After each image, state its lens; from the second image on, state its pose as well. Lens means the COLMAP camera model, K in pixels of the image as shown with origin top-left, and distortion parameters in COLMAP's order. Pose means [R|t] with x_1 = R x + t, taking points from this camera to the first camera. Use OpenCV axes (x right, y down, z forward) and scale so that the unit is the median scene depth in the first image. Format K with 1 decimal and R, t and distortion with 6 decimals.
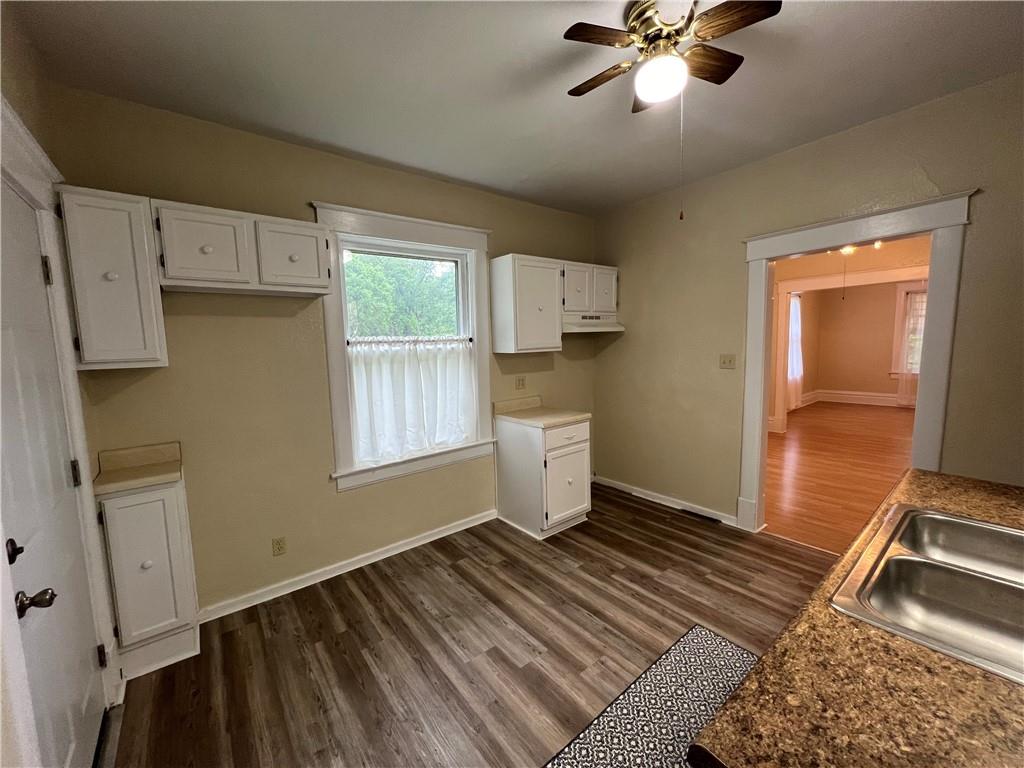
lens RADIAL K [[411.5, 0, 512.0], [0, 411.5, 384.0], [0, 0, 1]] dist [-0.002799, -0.000233]
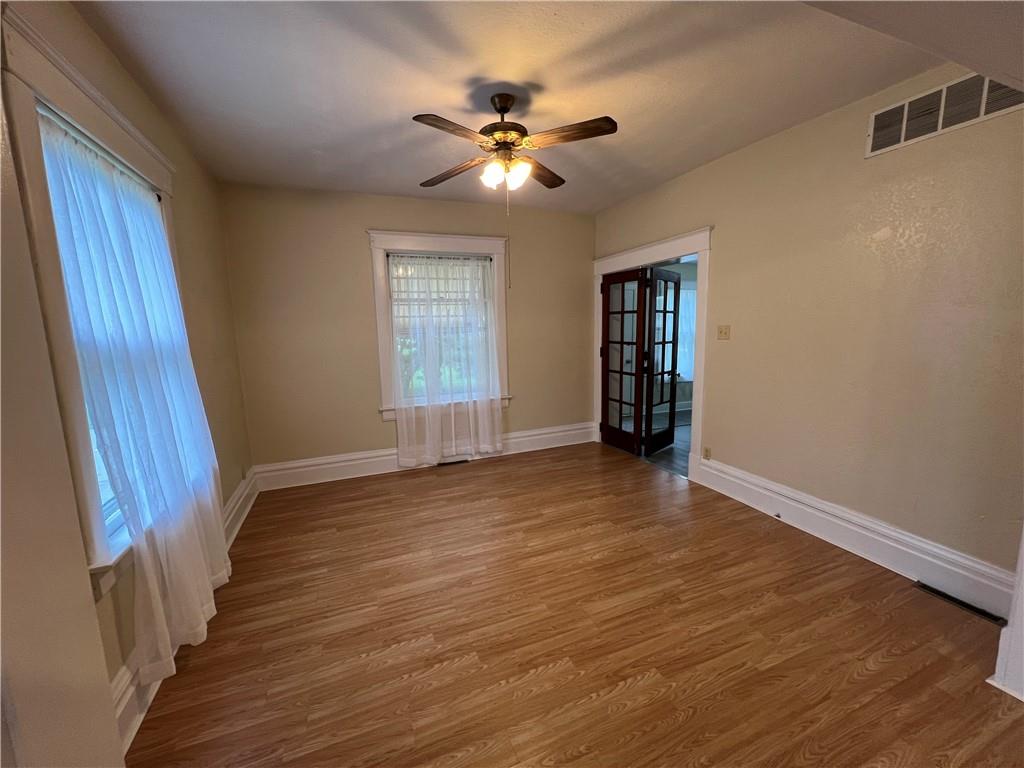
lens RADIAL K [[408.2, 0, 513.3], [0, 408.2, 384.3], [0, 0, 1]] dist [-0.003014, -0.000087]
pose [[0.275704, -0.114407, 0.954410, 1.507736], [0.114379, 0.989742, 0.085601, -0.259643], [-0.954413, 0.085564, 0.285962, 2.159282]]
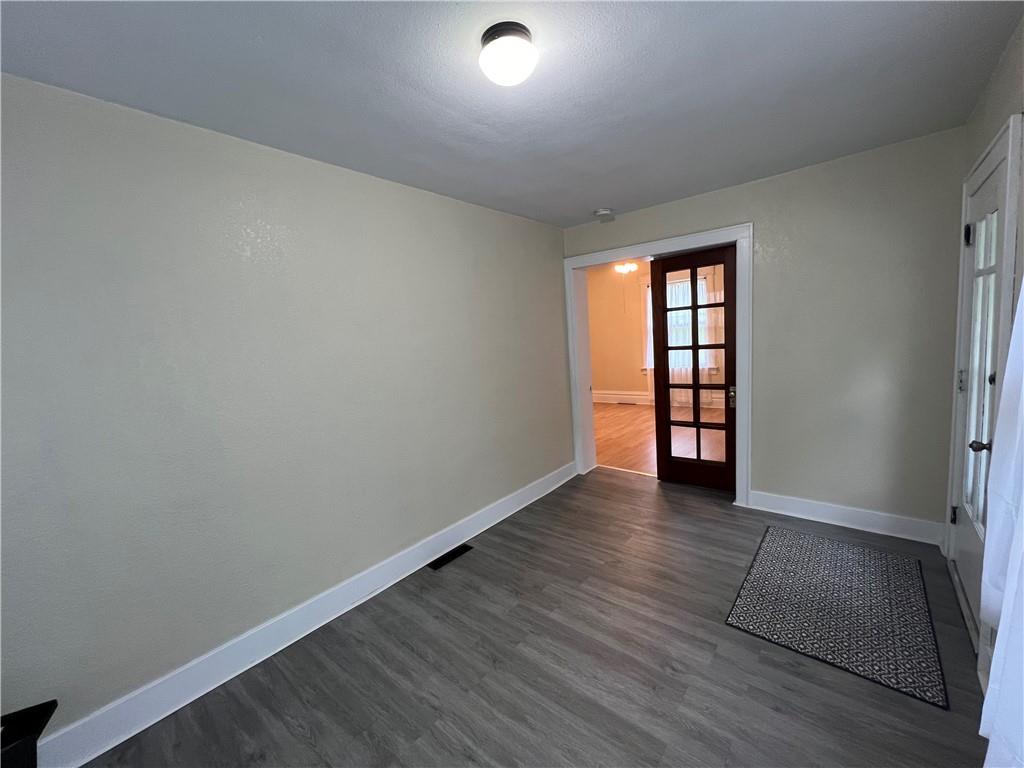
lens RADIAL K [[408.2, 0, 513.3], [0, 408.2, 384.3], [0, 0, 1]] dist [-0.003014, -0.000087]
pose [[0.199879, 0.123923, -0.971952, 4.513712], [-0.037967, 0.992204, 0.118697, -0.253700], [0.979085, 0.013177, 0.203026, 1.345694]]
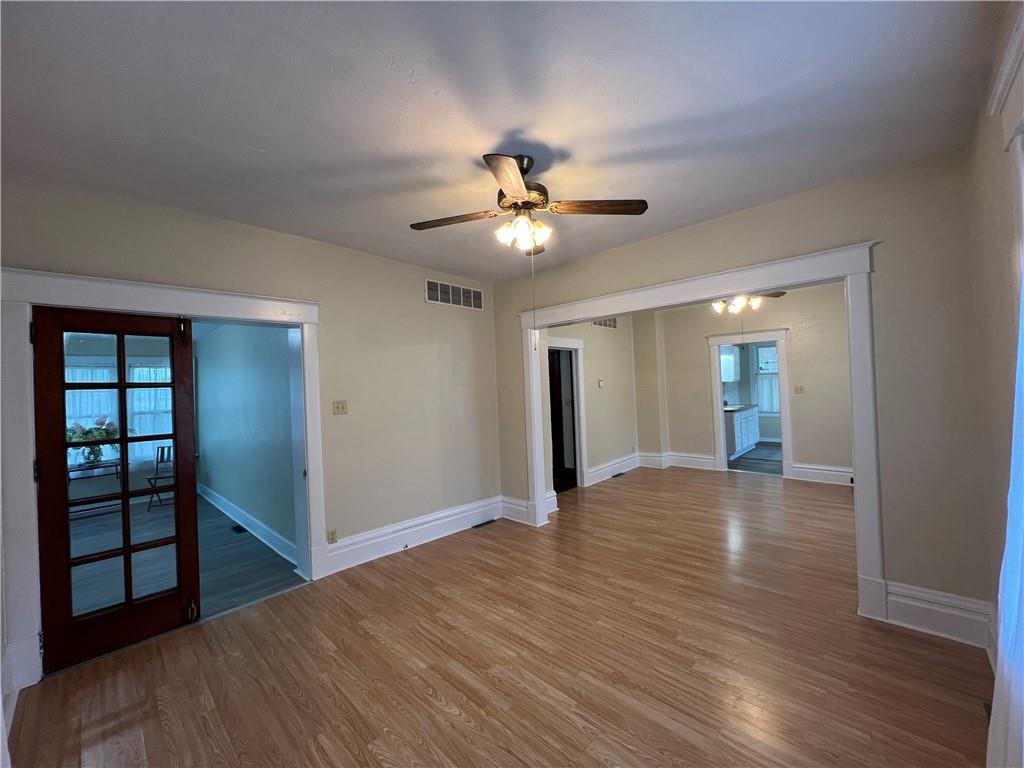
lens RADIAL K [[405.8, 0, 512.0], [0, 405.8, 384.0], [0, 0, 1]] dist [0.000383, 0.000089]
pose [[-0.988260, 0.065587, -0.137986, 2.552866], [0.052878, 0.994182, 0.093841, -0.403759], [0.143338, 0.085443, -0.985978, 3.241402]]
